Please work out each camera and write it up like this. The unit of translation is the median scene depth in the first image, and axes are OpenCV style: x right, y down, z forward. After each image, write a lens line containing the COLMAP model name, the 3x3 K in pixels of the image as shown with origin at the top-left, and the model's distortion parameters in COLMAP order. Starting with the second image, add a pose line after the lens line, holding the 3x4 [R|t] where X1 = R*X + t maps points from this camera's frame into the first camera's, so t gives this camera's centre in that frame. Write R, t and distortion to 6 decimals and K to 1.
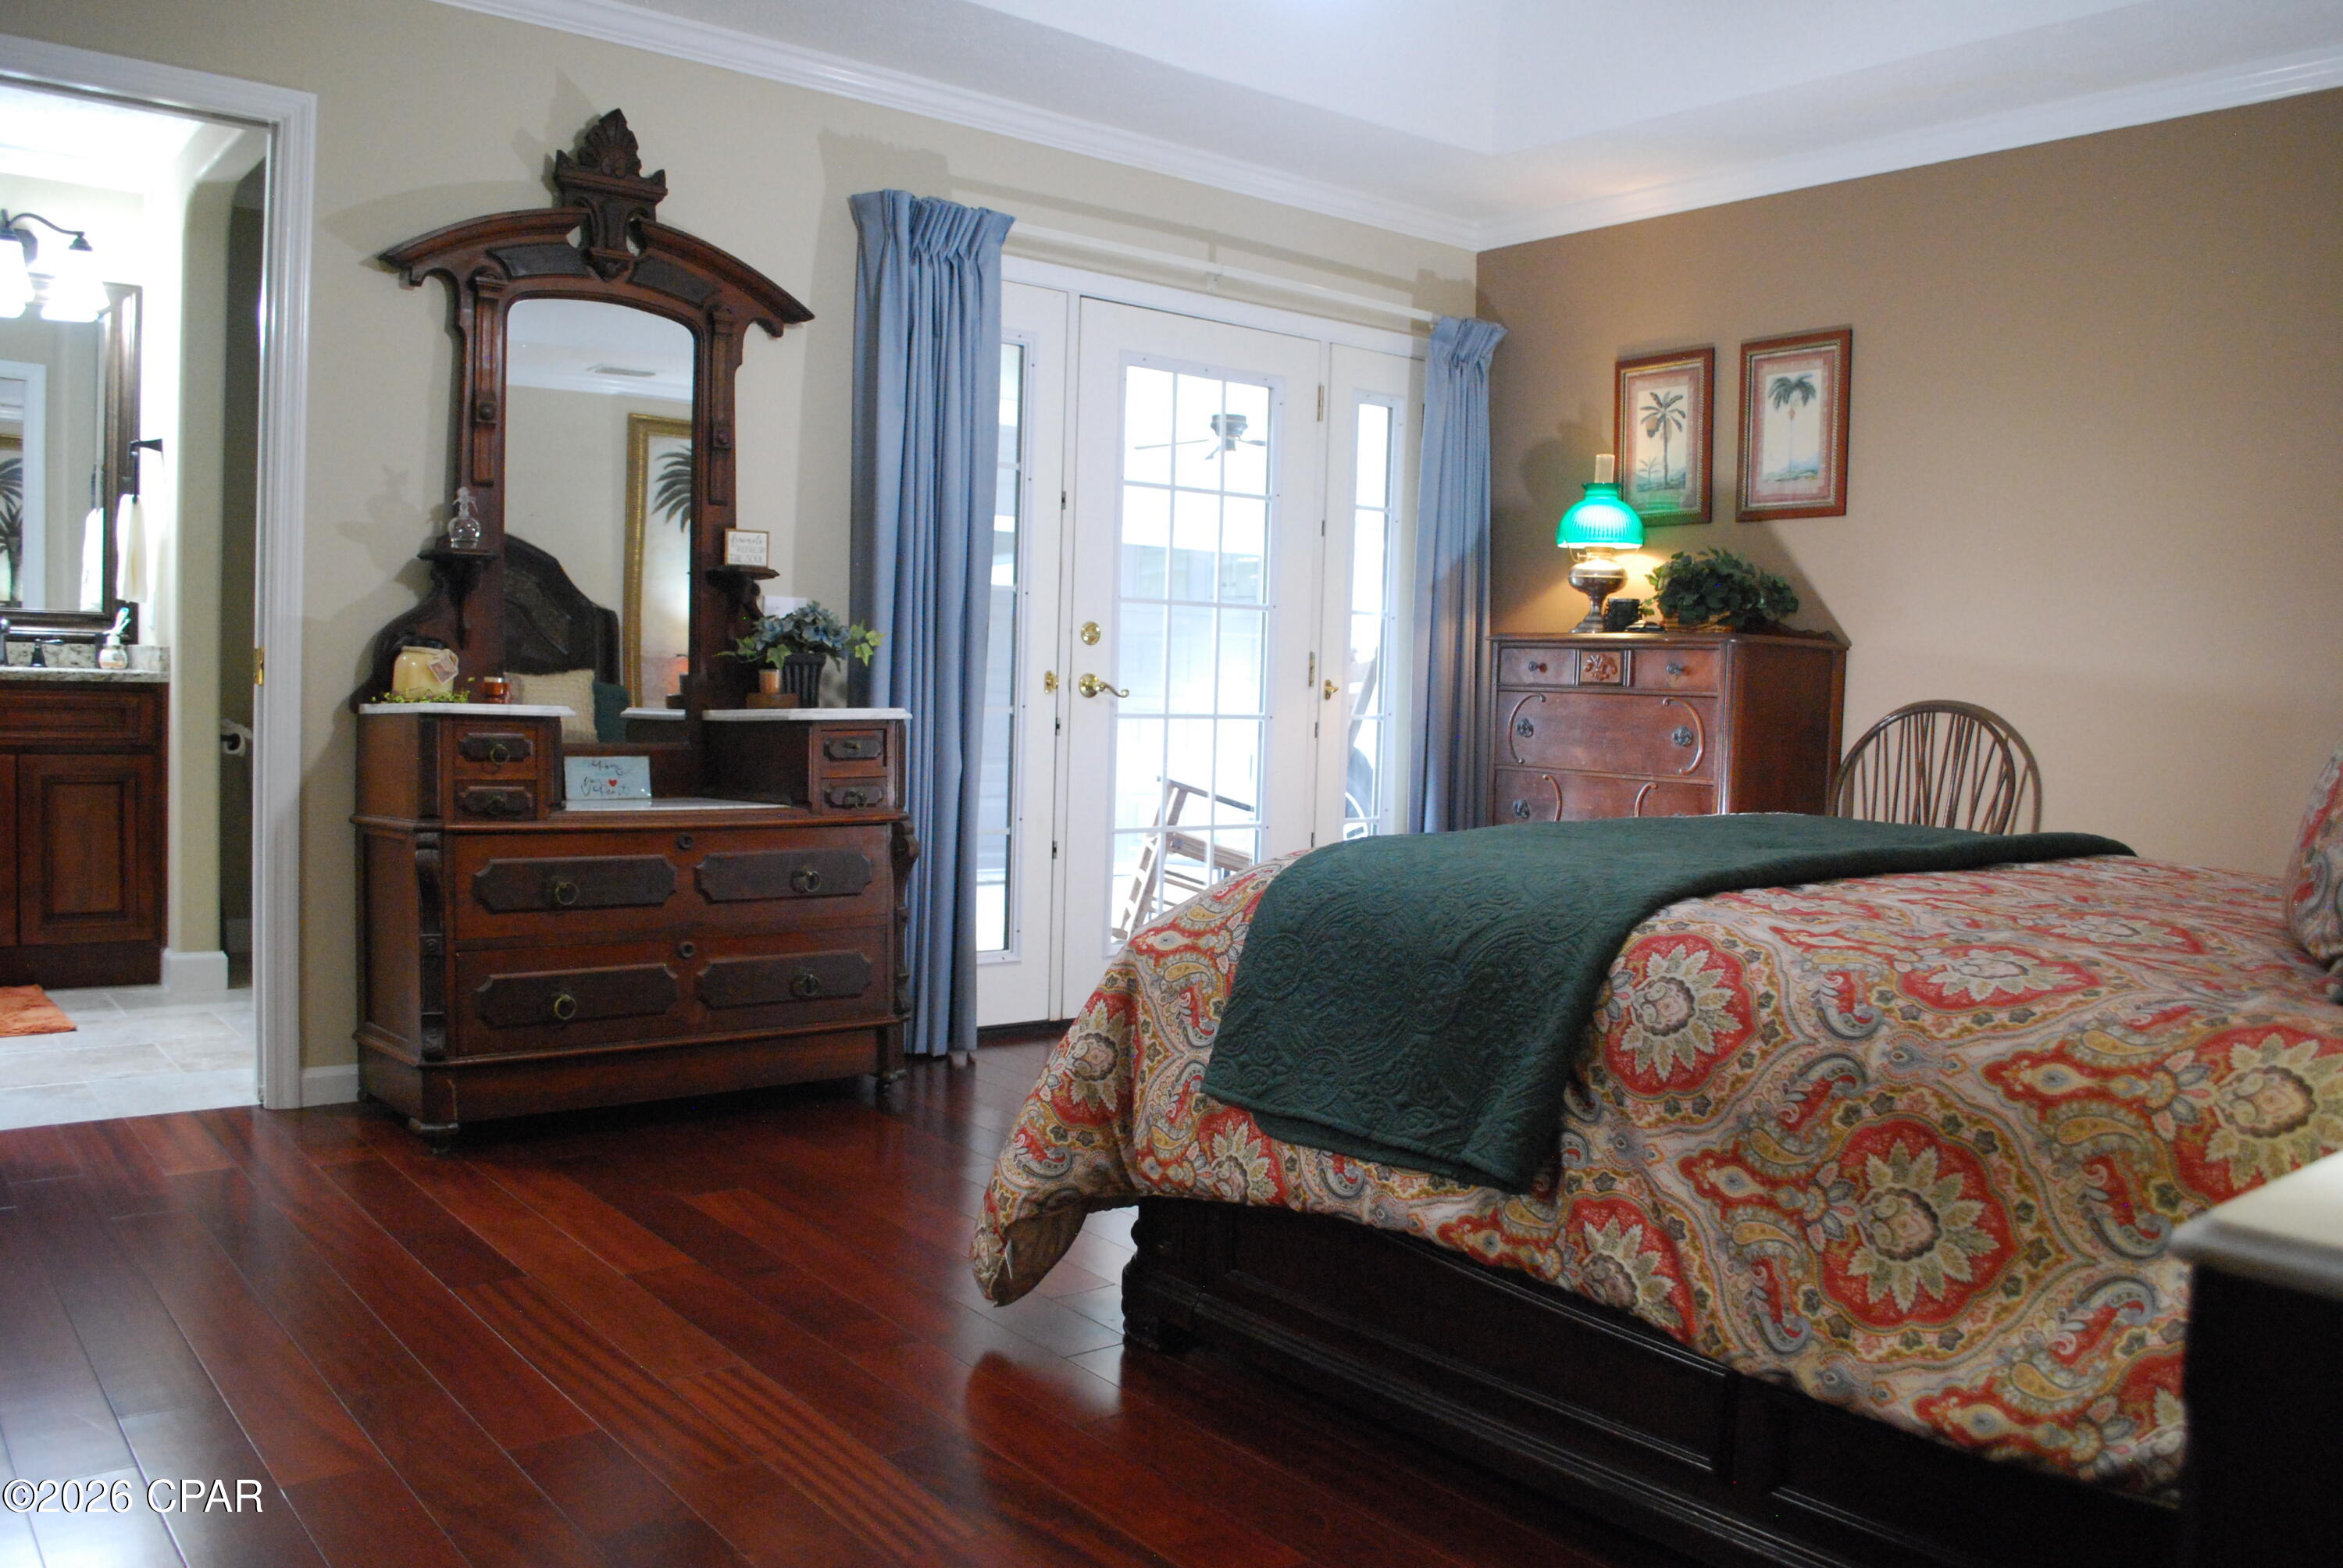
lens RADIAL K [[1831.2, 0, 1171.5], [0, 1831.2, 784.0], [0, 0, 1]] dist [-0.099489, 0.003643]
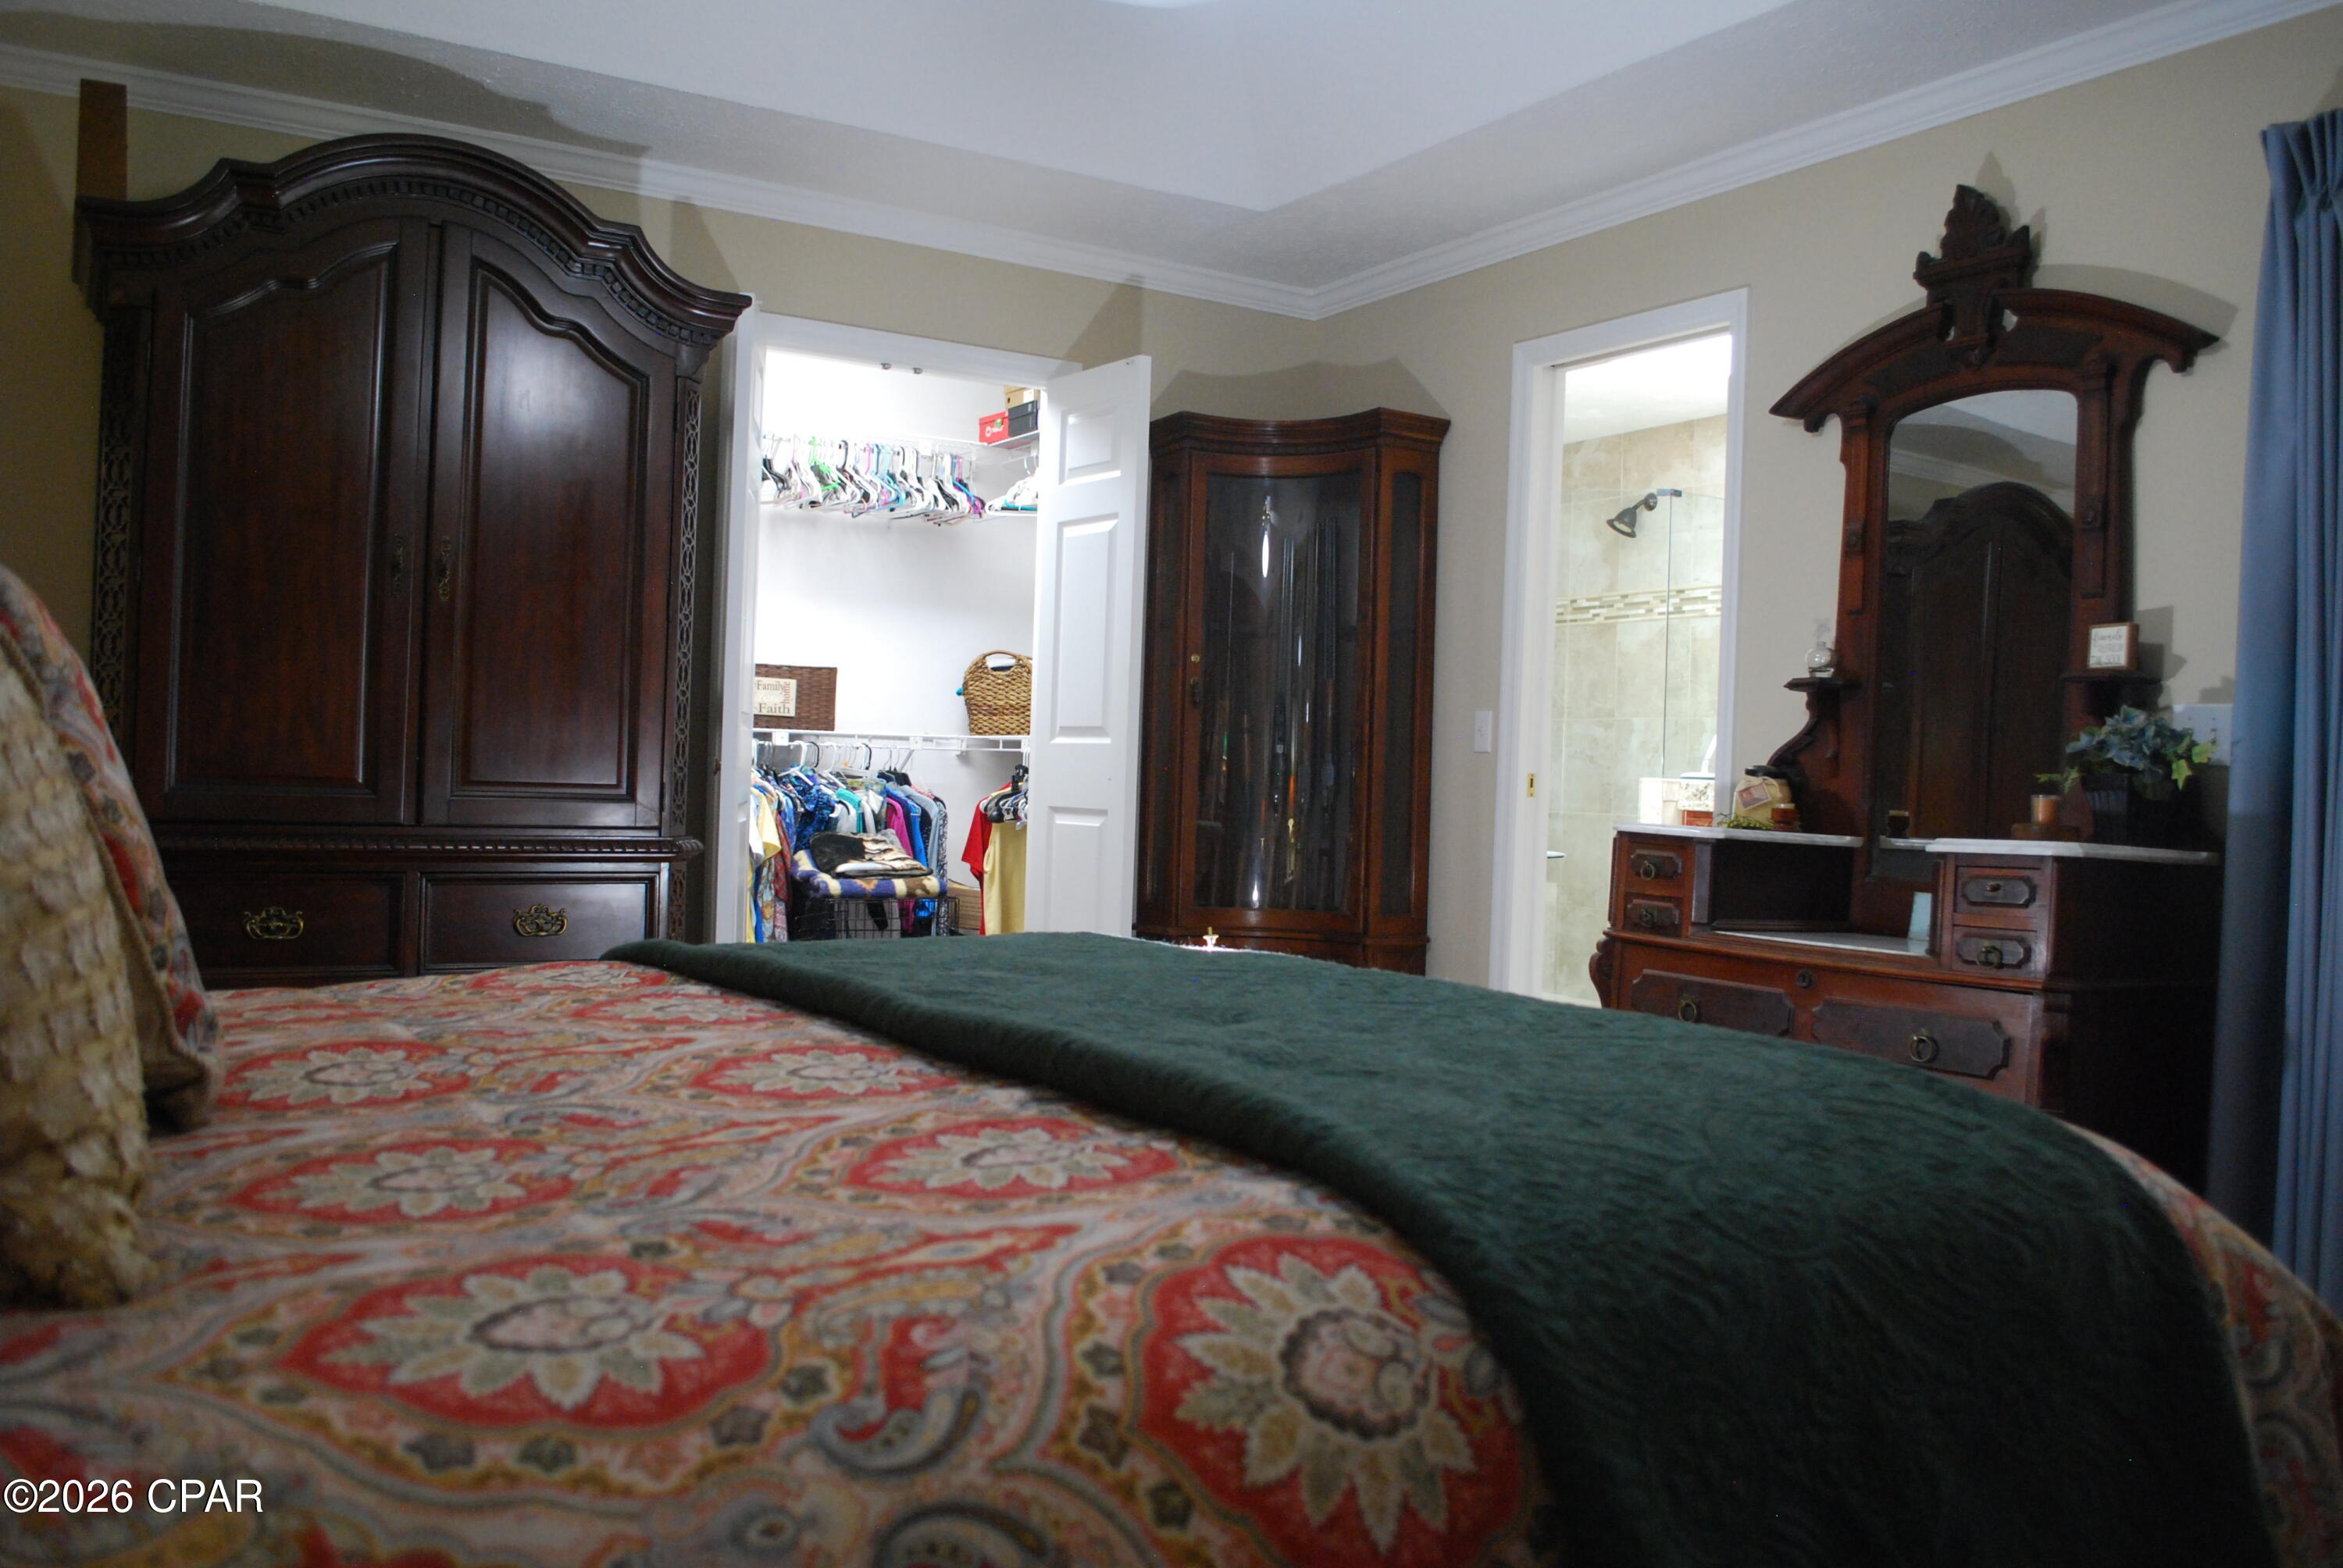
lens RADIAL K [[1831.2, 0, 1171.5], [0, 1831.2, 784.0], [0, 0, 1]] dist [-0.099489, 0.003643]
pose [[-0.053346, -0.017653, -0.998420, 0.613551], [-0.082645, 0.996492, -0.013203, -0.025937], [0.995150, 0.081810, -0.054617, 0.679232]]
